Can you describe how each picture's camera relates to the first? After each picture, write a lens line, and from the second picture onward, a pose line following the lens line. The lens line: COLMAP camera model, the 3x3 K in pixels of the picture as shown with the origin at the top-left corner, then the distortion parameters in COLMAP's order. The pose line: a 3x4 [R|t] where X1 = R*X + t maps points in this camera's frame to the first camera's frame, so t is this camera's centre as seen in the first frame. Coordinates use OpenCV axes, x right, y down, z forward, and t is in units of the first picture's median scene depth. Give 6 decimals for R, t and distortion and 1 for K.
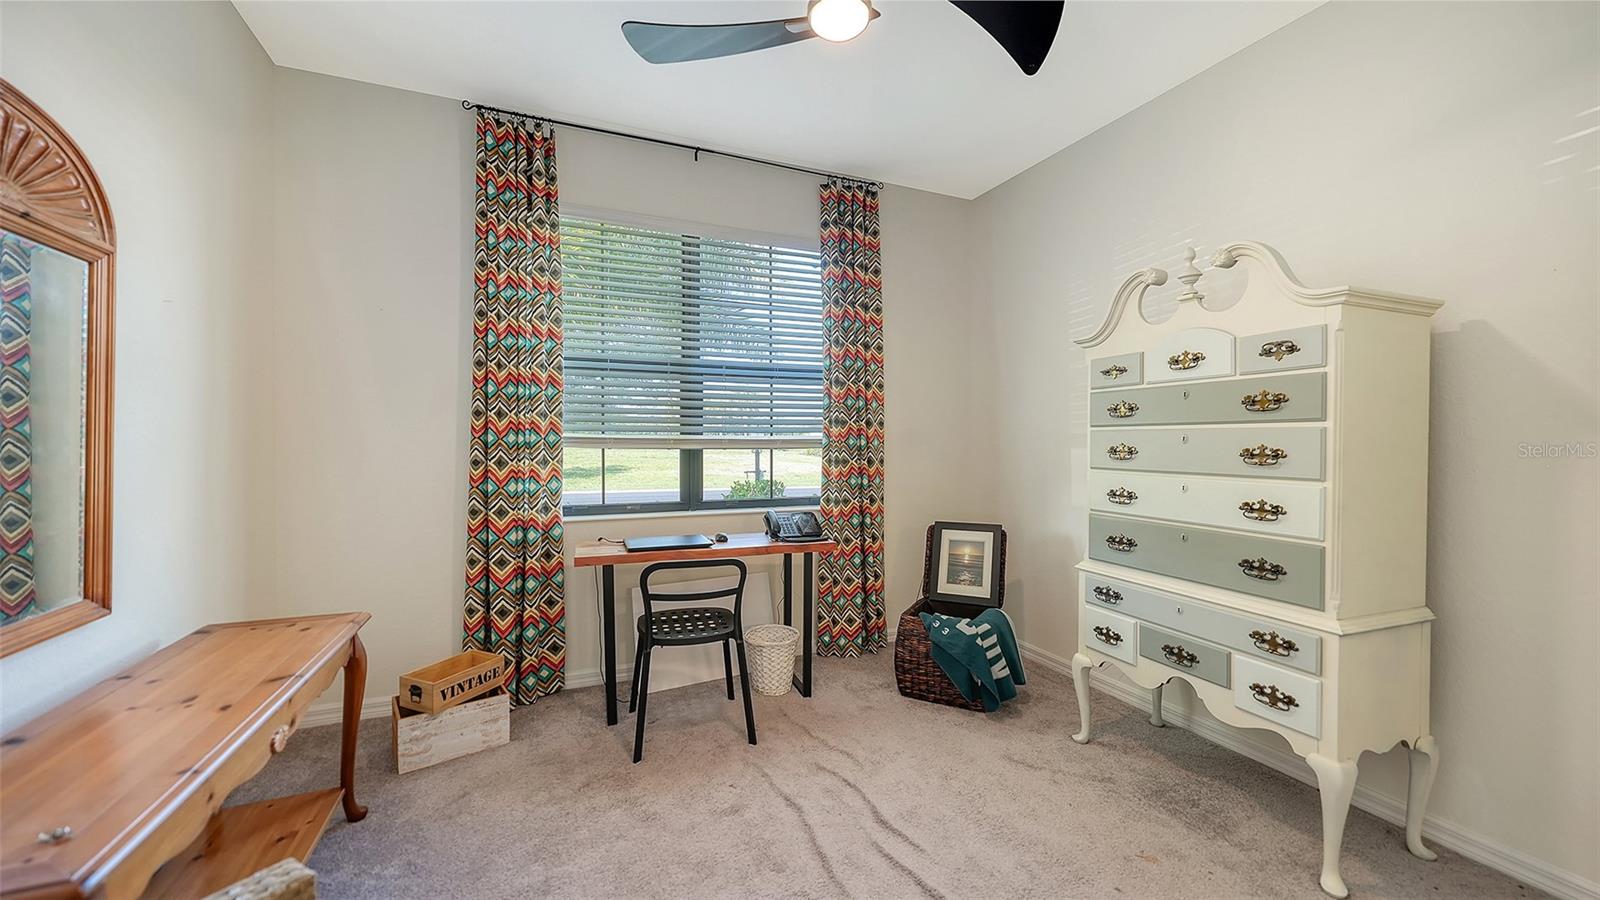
lens RADIAL K [[609.5, 0, 798.0], [0, 609.5, 439.5], [0, 0, 1]] dist [0.002881, -0.000032]
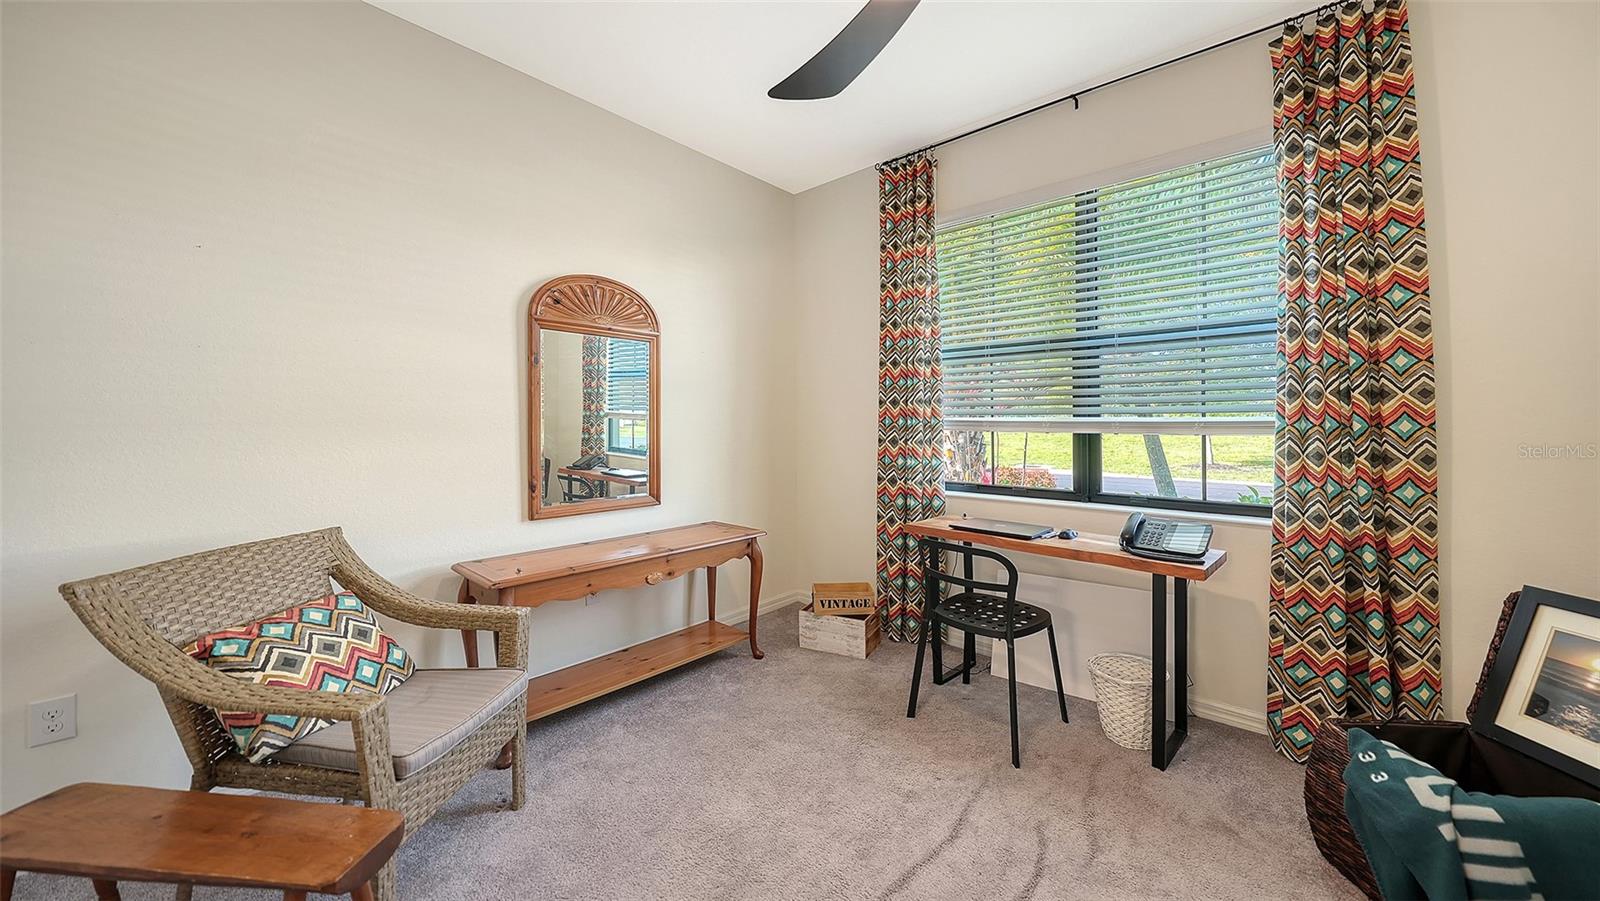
lens RADIAL K [[558.2, 0, 789.9], [0, 558.2, 427.0], [0, 0, 1]] dist [-0.002131, -0.000467]
pose [[0.425219, 0.004689, -0.905078, 0.448138], [0.001991, 0.999979, 0.006117, 0.001045], [0.905088, -0.004403, 0.425201, 0.311309]]
